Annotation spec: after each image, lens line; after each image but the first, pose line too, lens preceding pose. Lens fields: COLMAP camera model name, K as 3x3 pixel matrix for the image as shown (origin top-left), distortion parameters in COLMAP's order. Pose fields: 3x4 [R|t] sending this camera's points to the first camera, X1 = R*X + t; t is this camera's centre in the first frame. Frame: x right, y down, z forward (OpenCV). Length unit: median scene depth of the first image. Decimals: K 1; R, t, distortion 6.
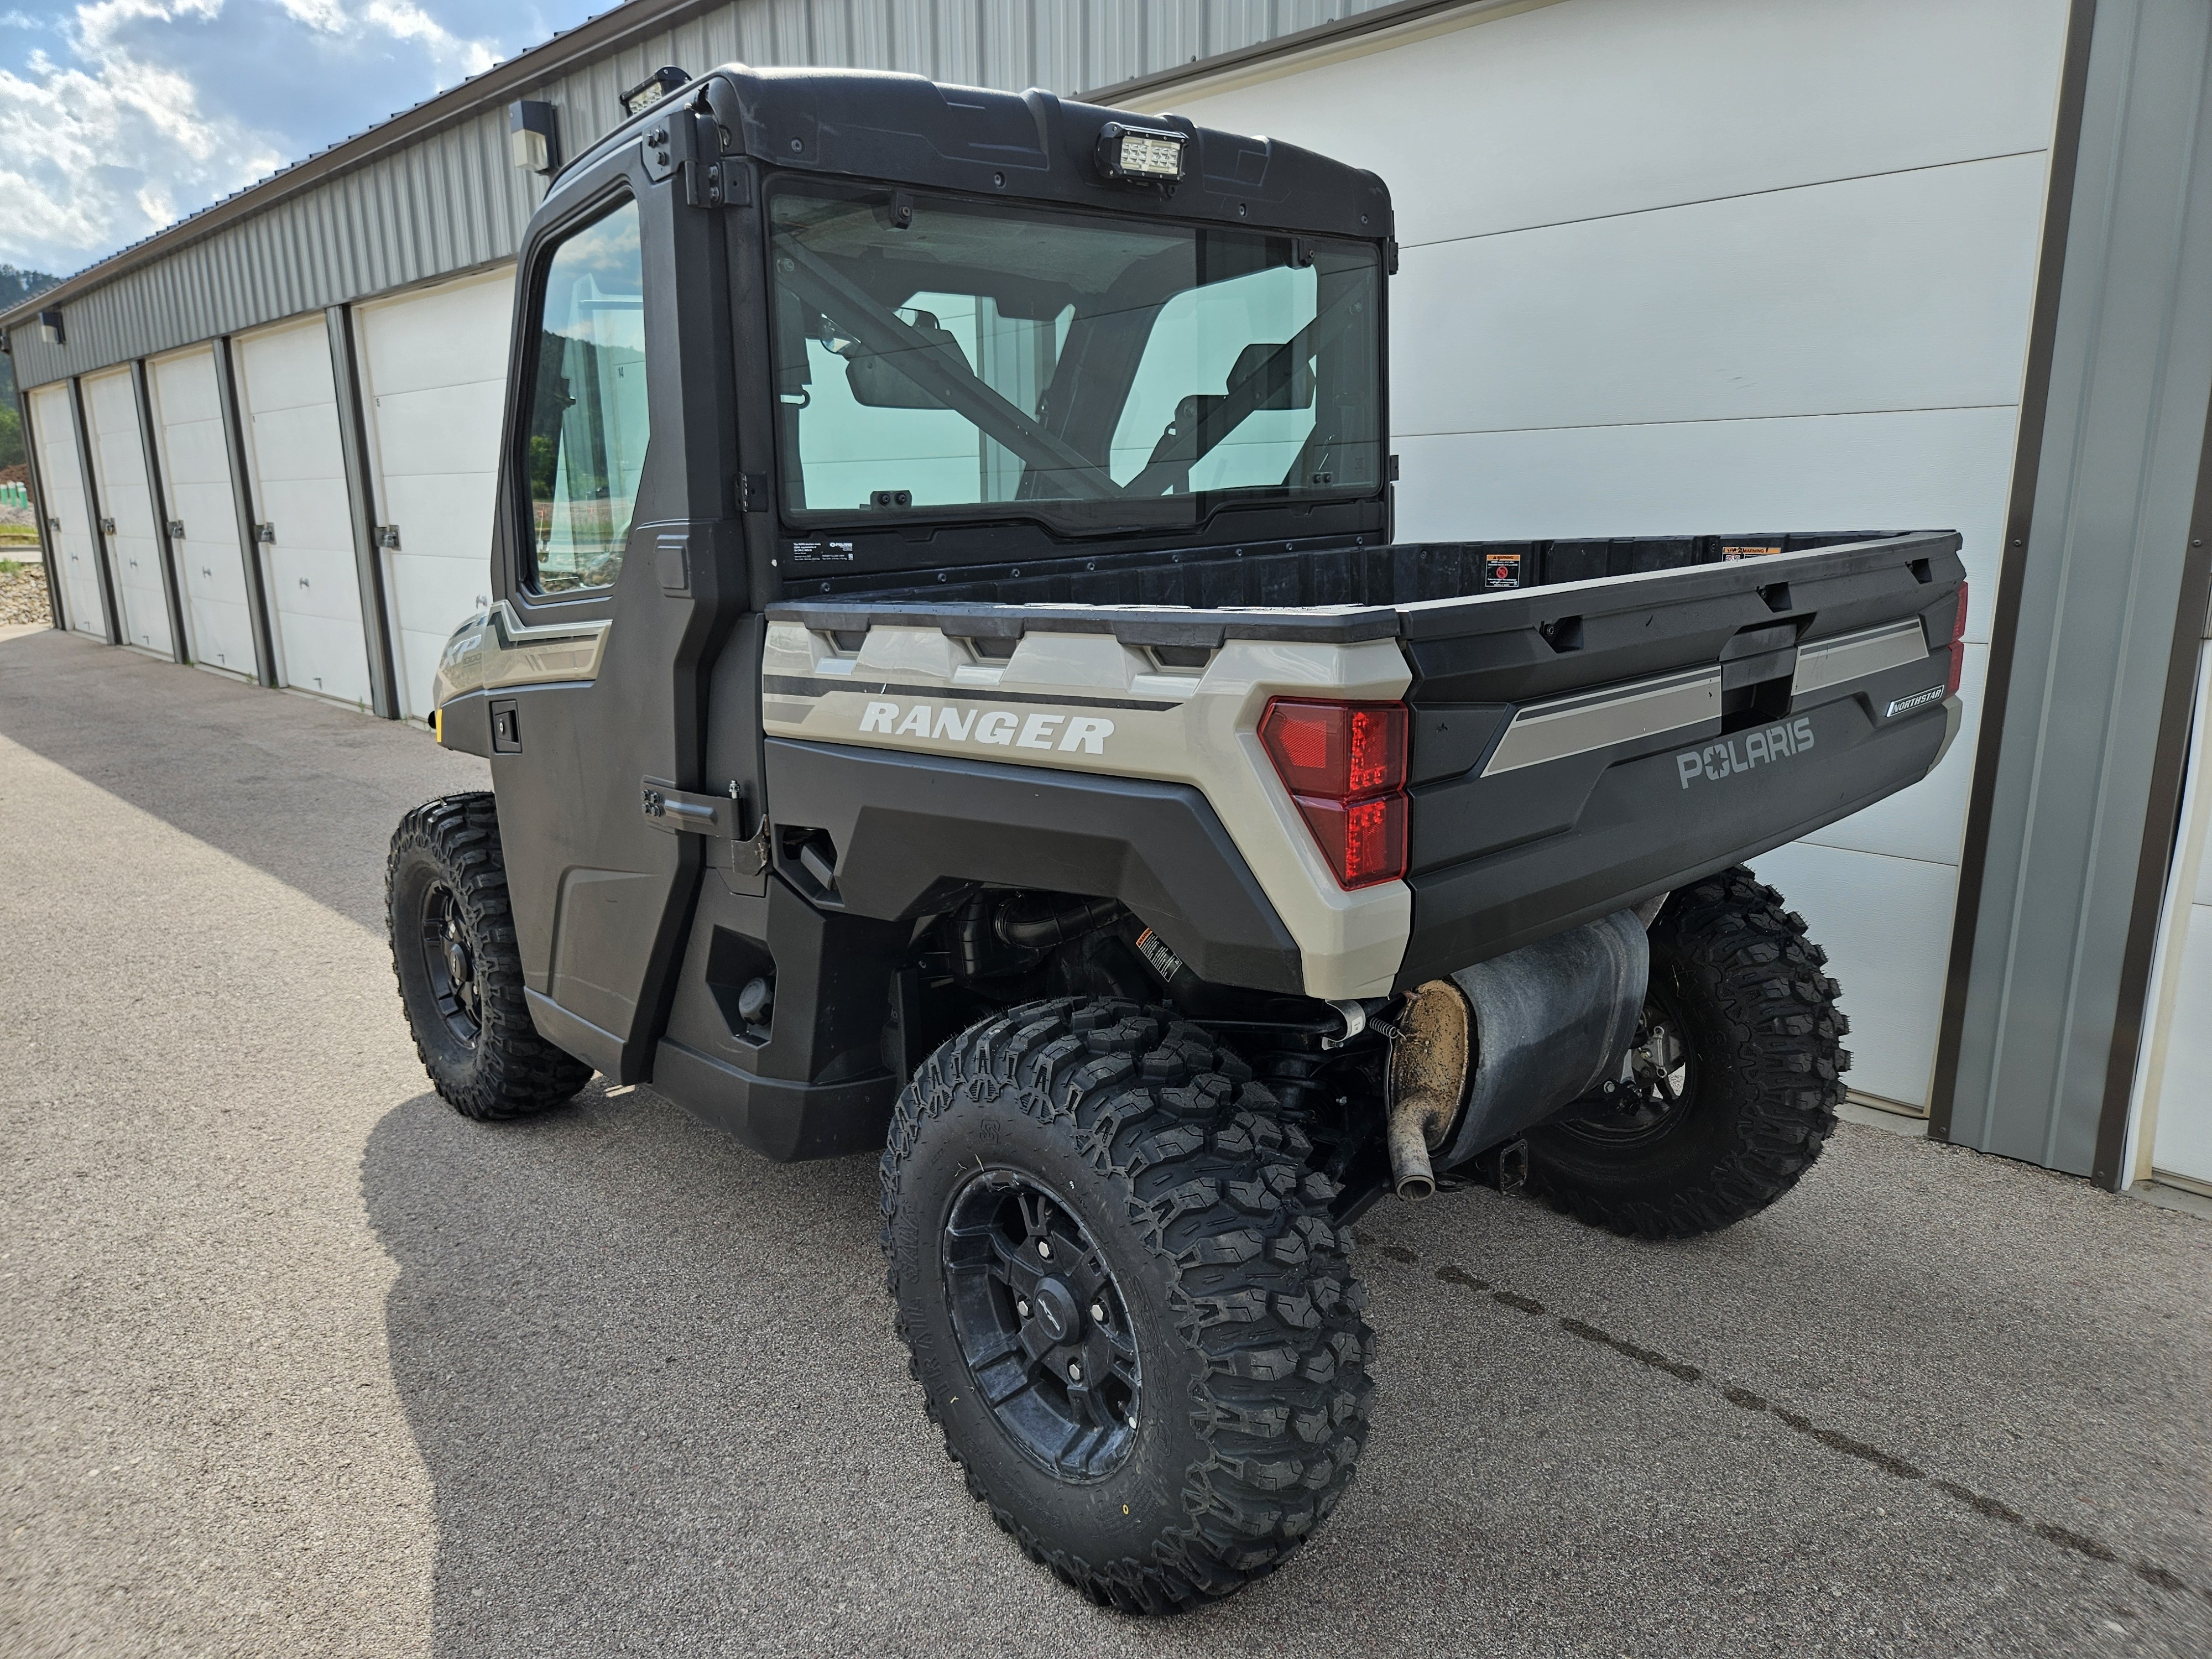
lens RADIAL K [[1551.2, 0, 1041.6], [0, 1551.2, 852.5], [0, 0, 1]] dist [0.027159, -0.000364]
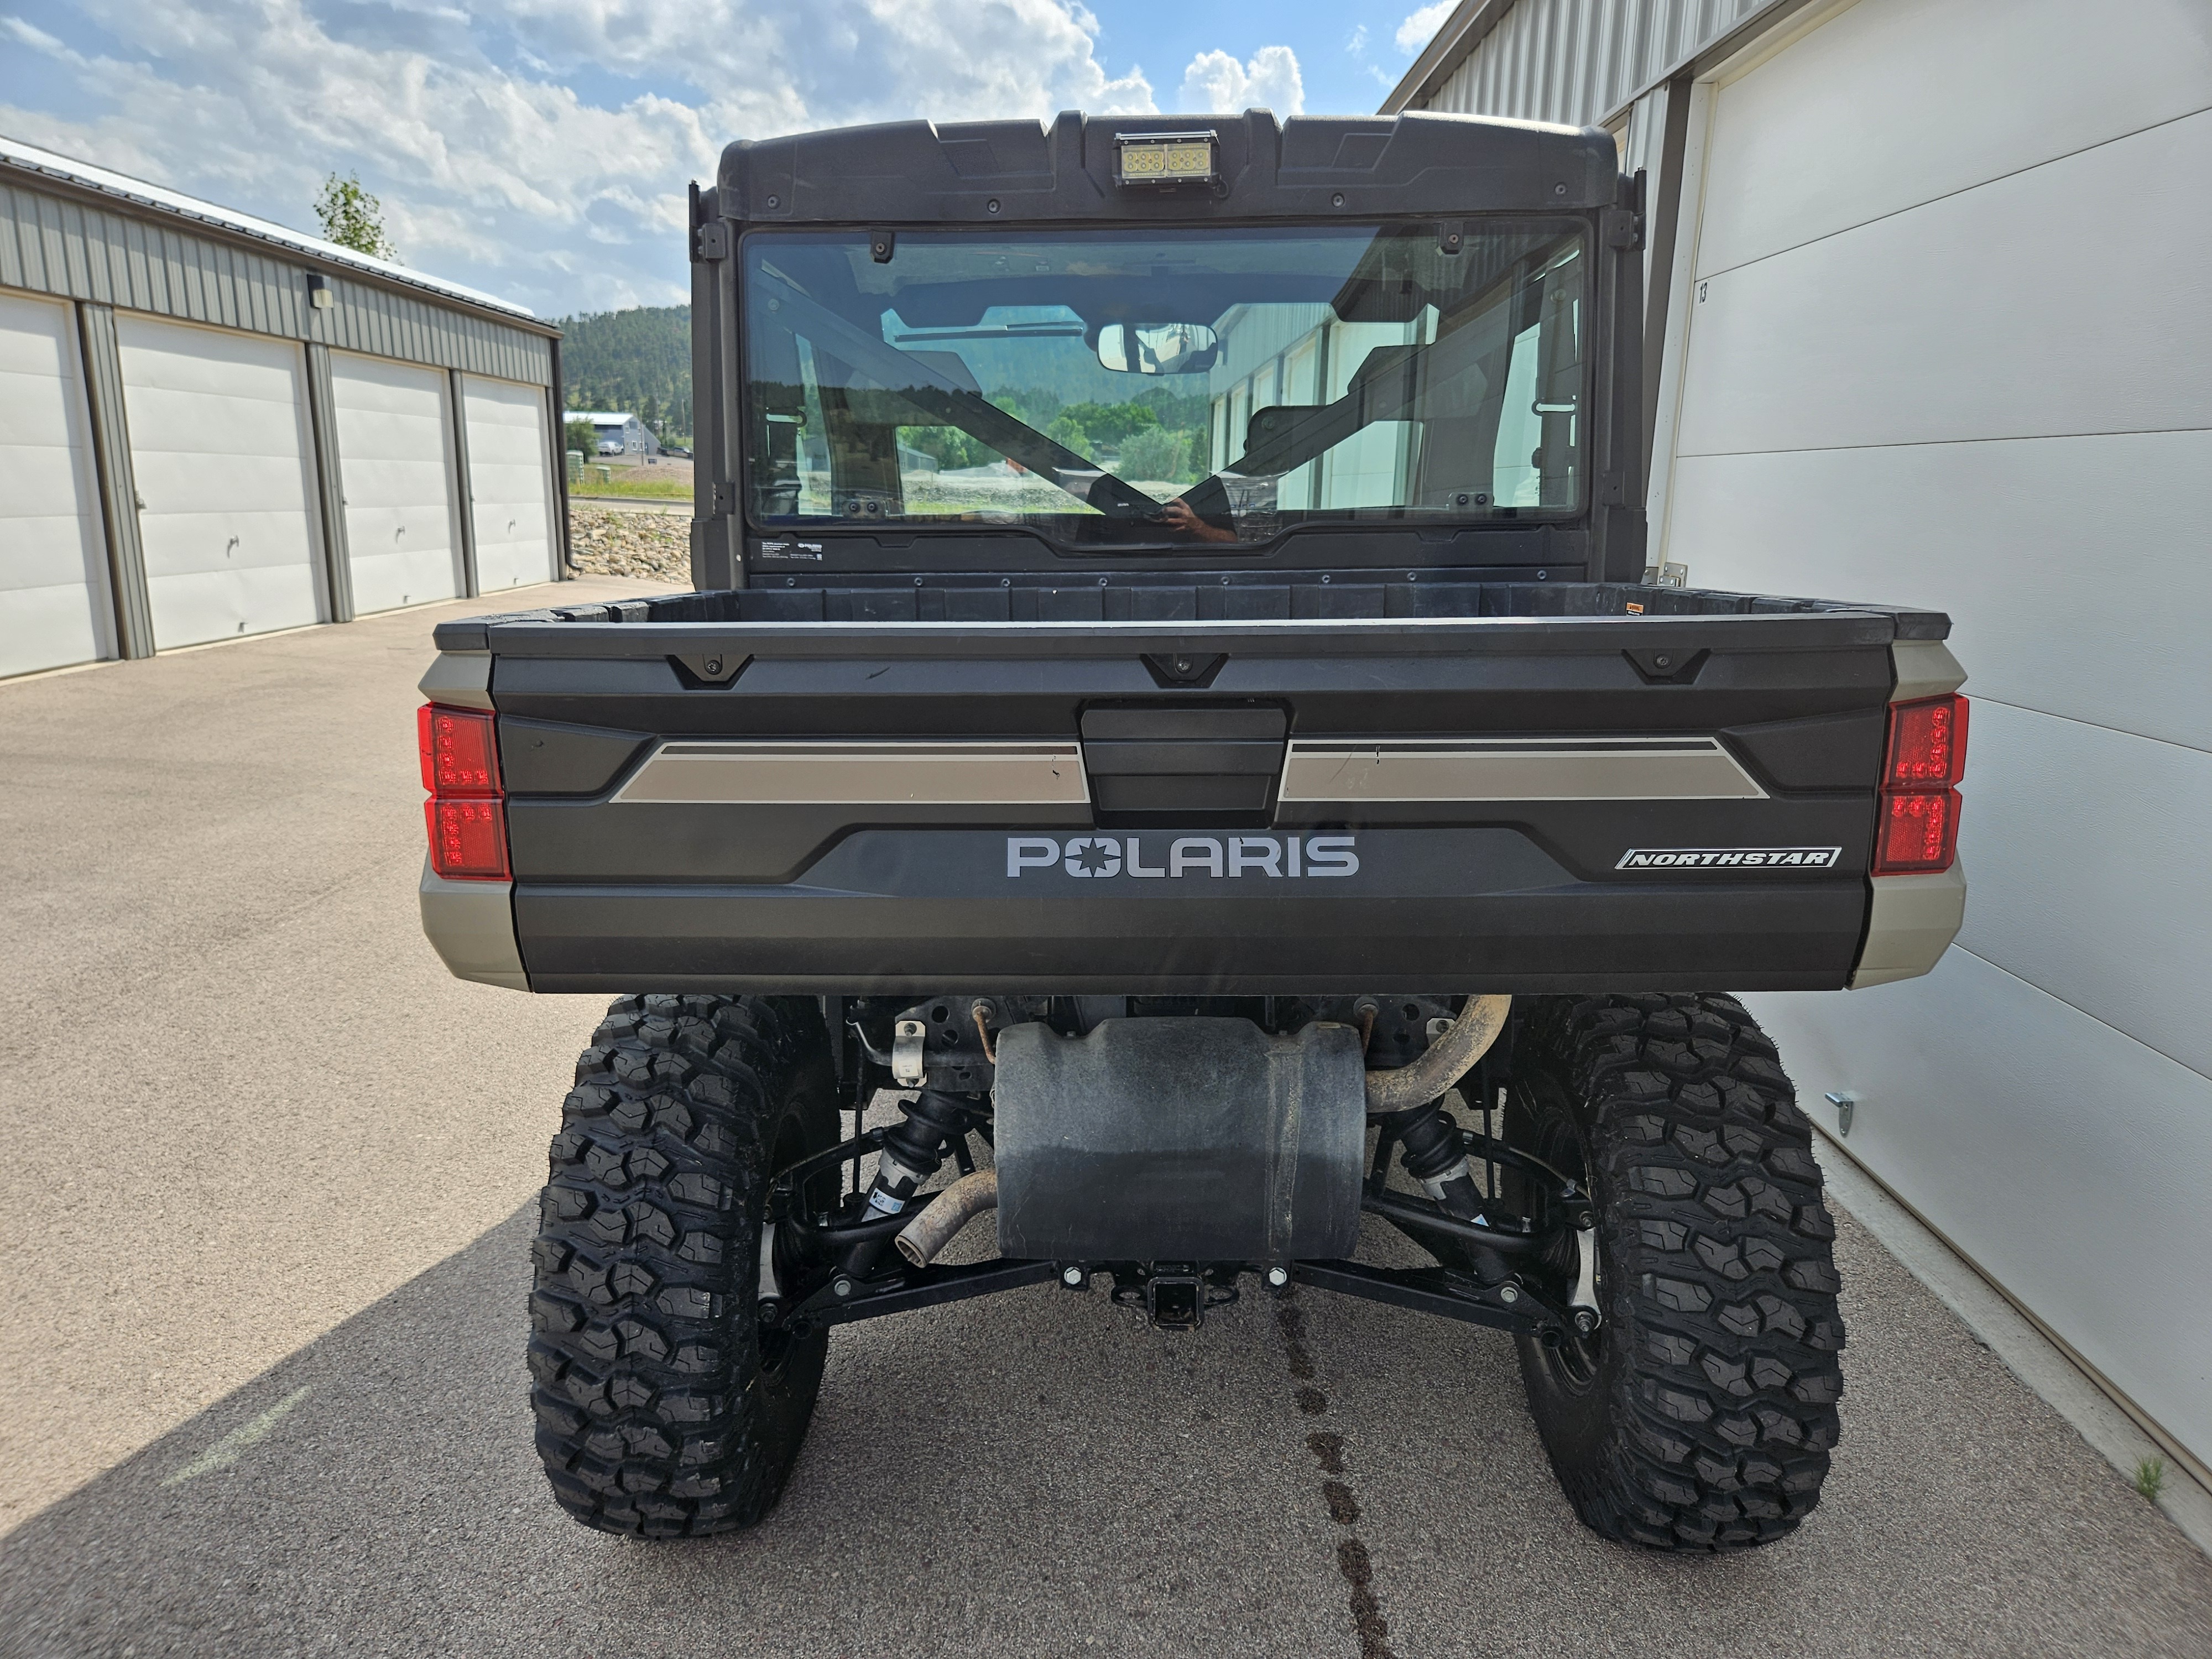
lens RADIAL K [[1558.7, 0, 1106.0], [0, 1558.7, 829.5], [0, 0, 1]] dist [0.032878, 0.000307]
pose [[0.714450, 0.174361, -0.677613, 0.852248], [-0.179514, 0.981714, 0.063339, -0.107999], [0.676266, 0.076389, 0.732686, 0.332555]]
